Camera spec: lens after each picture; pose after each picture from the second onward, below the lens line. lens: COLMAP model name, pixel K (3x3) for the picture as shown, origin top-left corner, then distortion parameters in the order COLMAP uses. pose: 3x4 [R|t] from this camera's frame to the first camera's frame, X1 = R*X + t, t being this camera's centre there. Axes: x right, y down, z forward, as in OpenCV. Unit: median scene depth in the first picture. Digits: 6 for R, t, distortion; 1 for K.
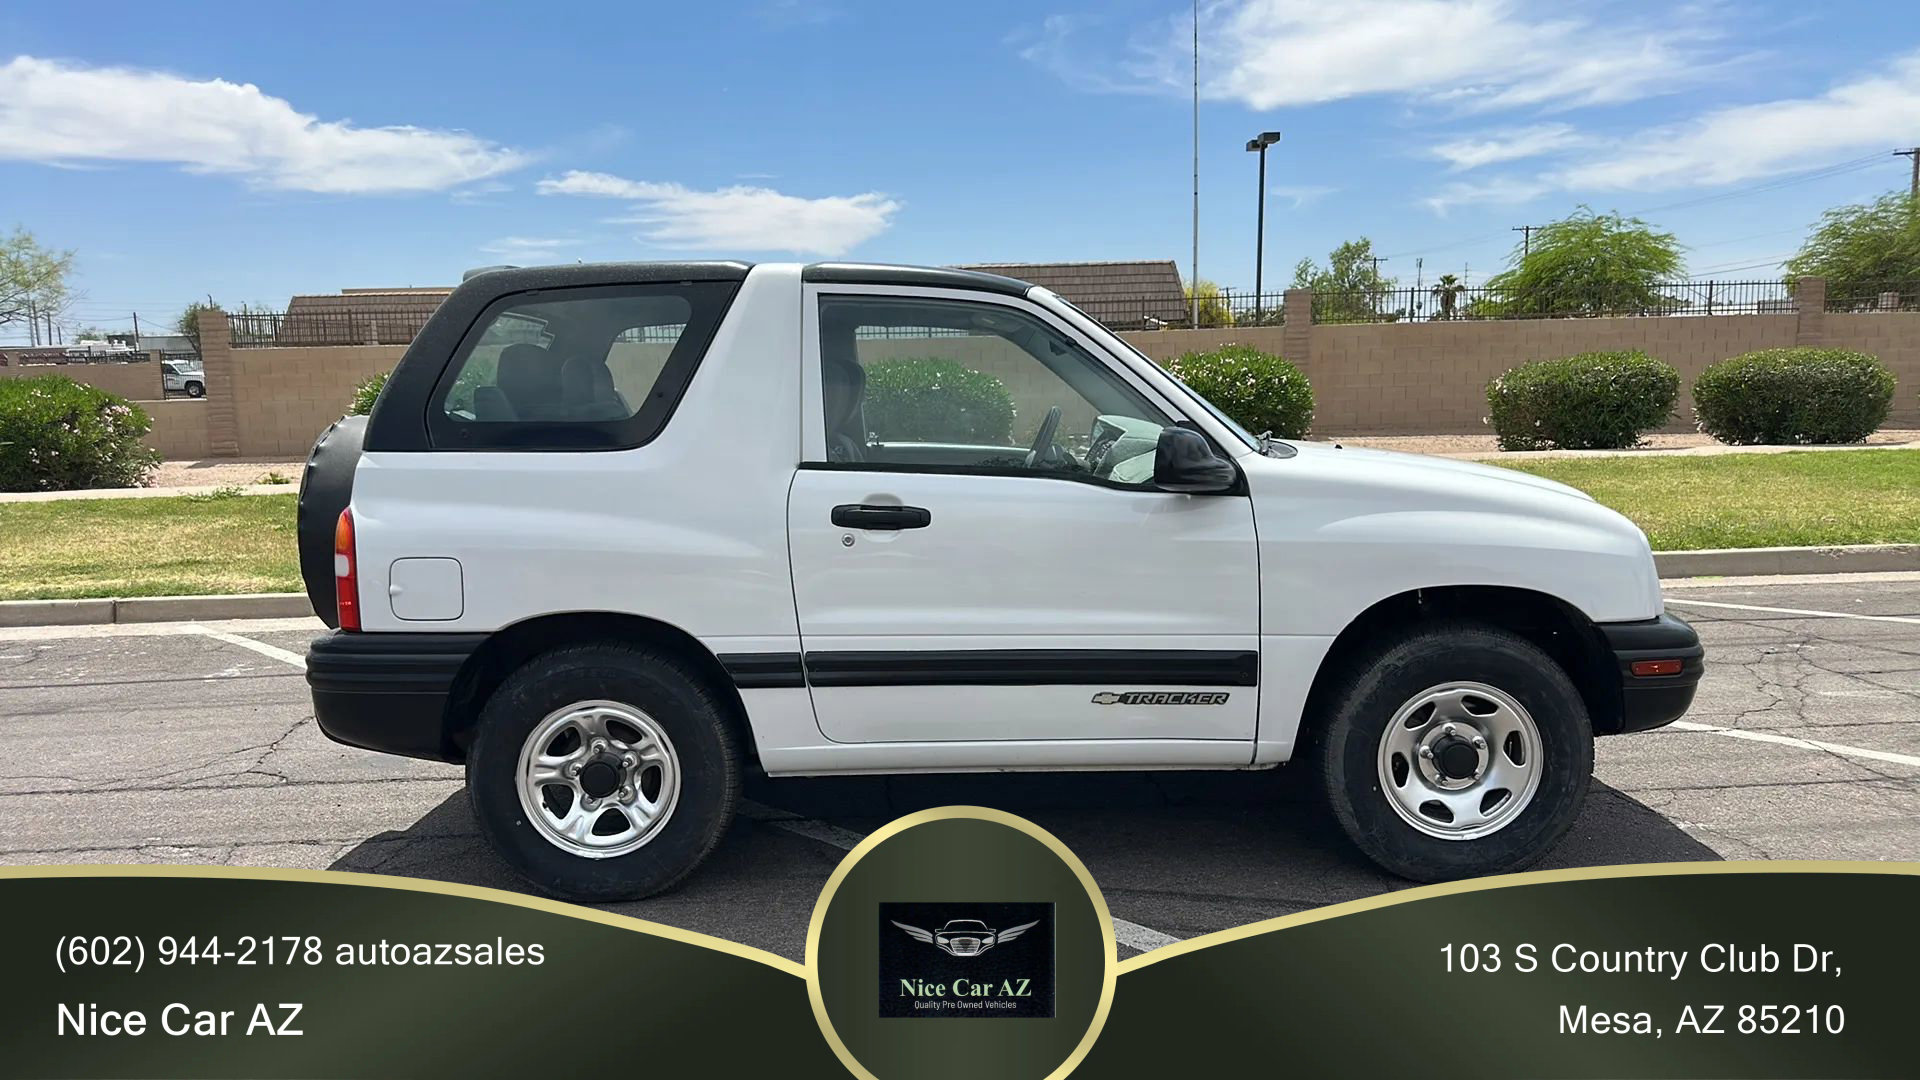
lens RADIAL K [[1307.0, 0, 953.8], [0, 1307.0, 536.3], [0, 0, 1]] dist [0.026604, -0.042512]
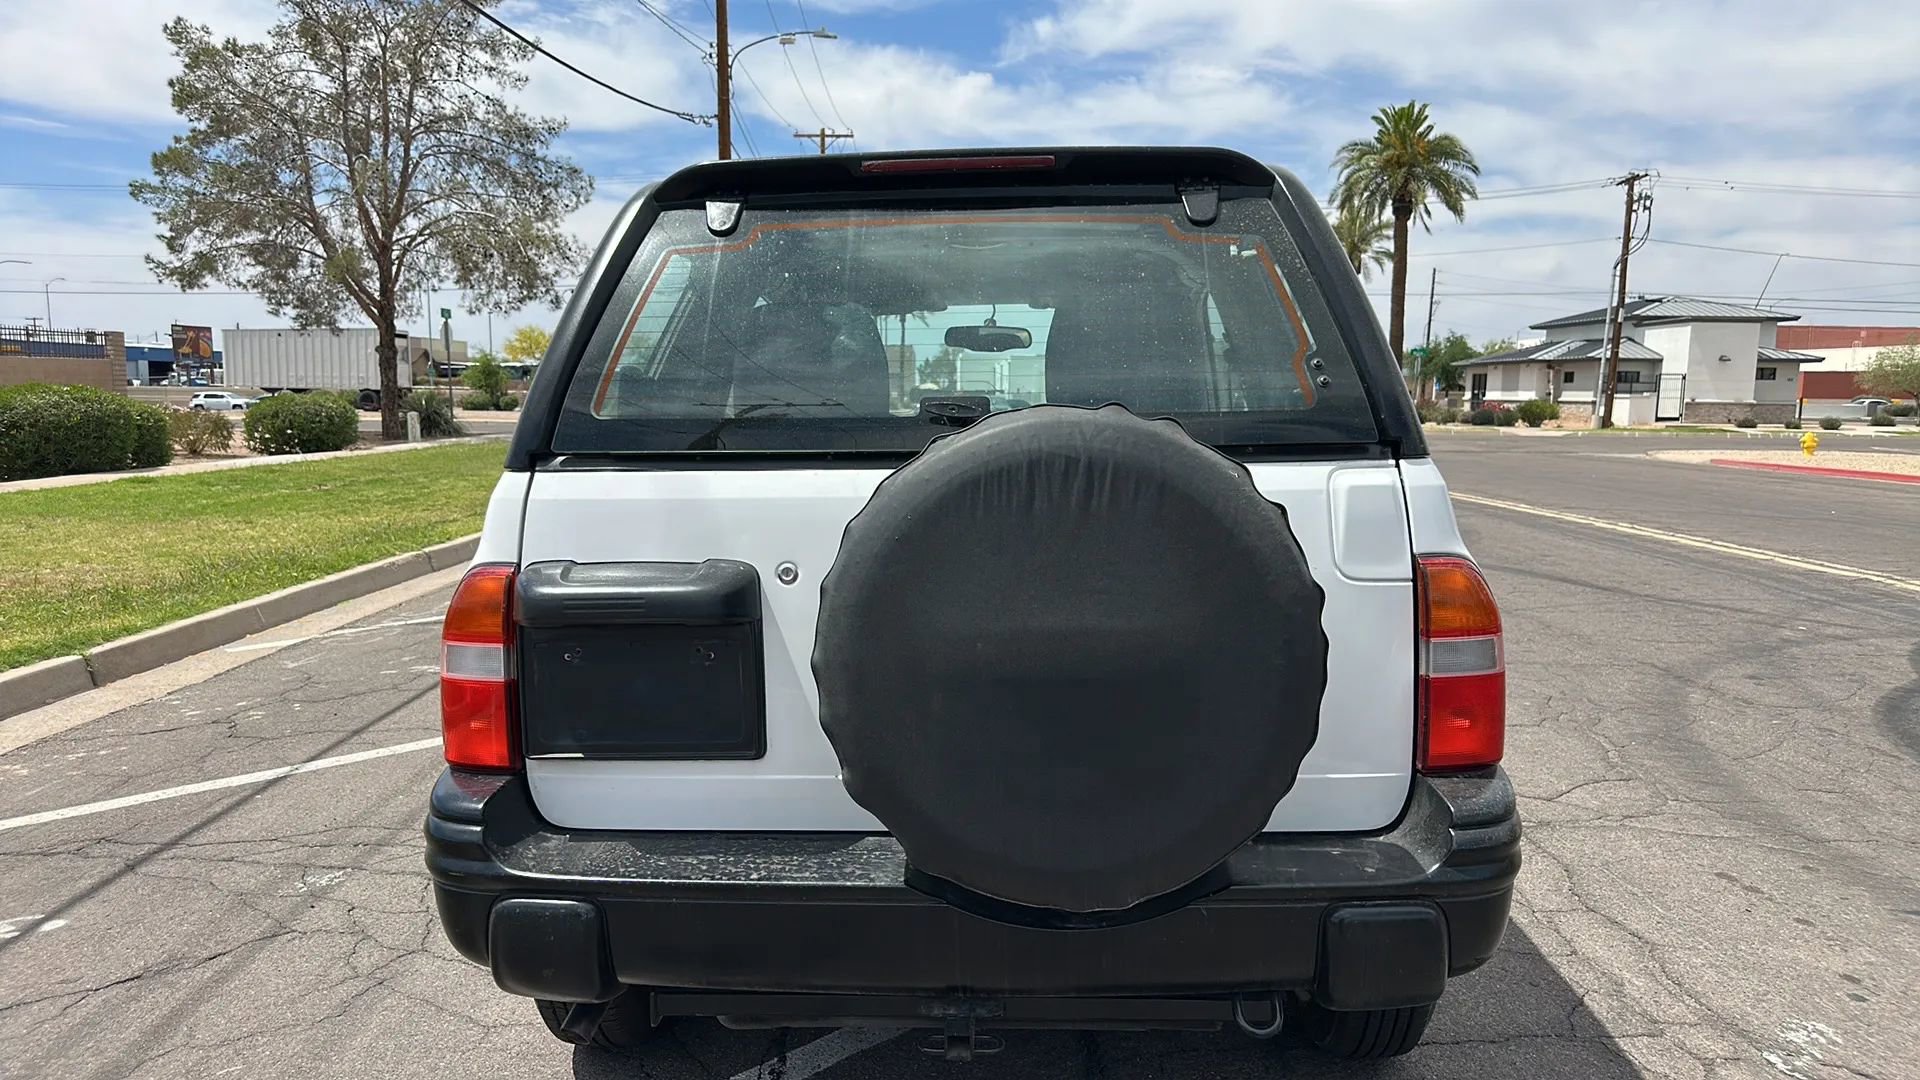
lens RADIAL K [[1307.0, 0, 957.5], [0, 1307.0, 561.4], [0, 0, 1]] dist [0.026604, -0.042512]
pose [[0.046779, -0.106825, 0.993177, -0.415761], [0.125049, 0.987070, 0.100279, -0.041871], [-0.991047, 0.119505, 0.059533, 0.476785]]
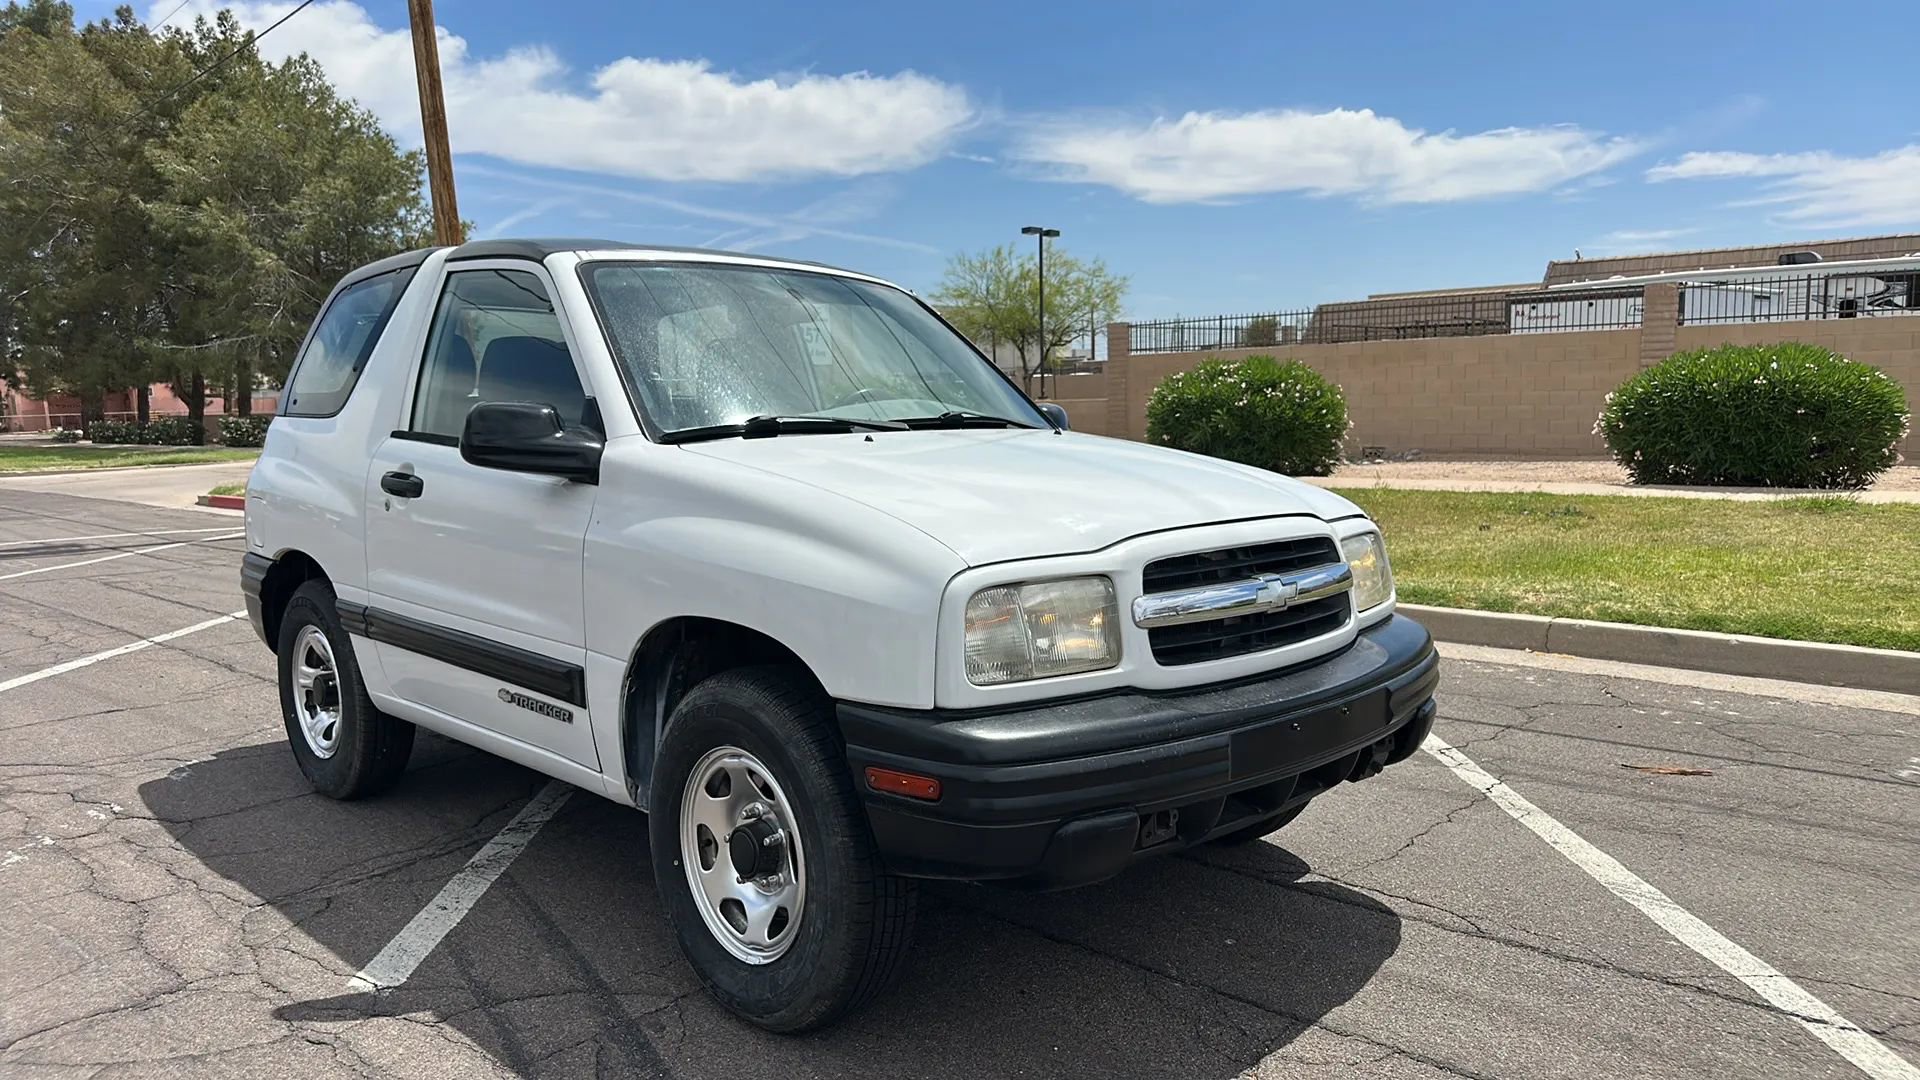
lens RADIAL K [[1307.0, 0, 935.3], [0, 1307.0, 554.3], [0, 0, 1]] dist [0.026604, -0.042512]
pose [[0.703514, 0.088530, -0.705146, 0.389548], [-0.081696, 0.995707, 0.043503, -0.015970], [0.705970, 0.027003, 0.707727, 0.219510]]
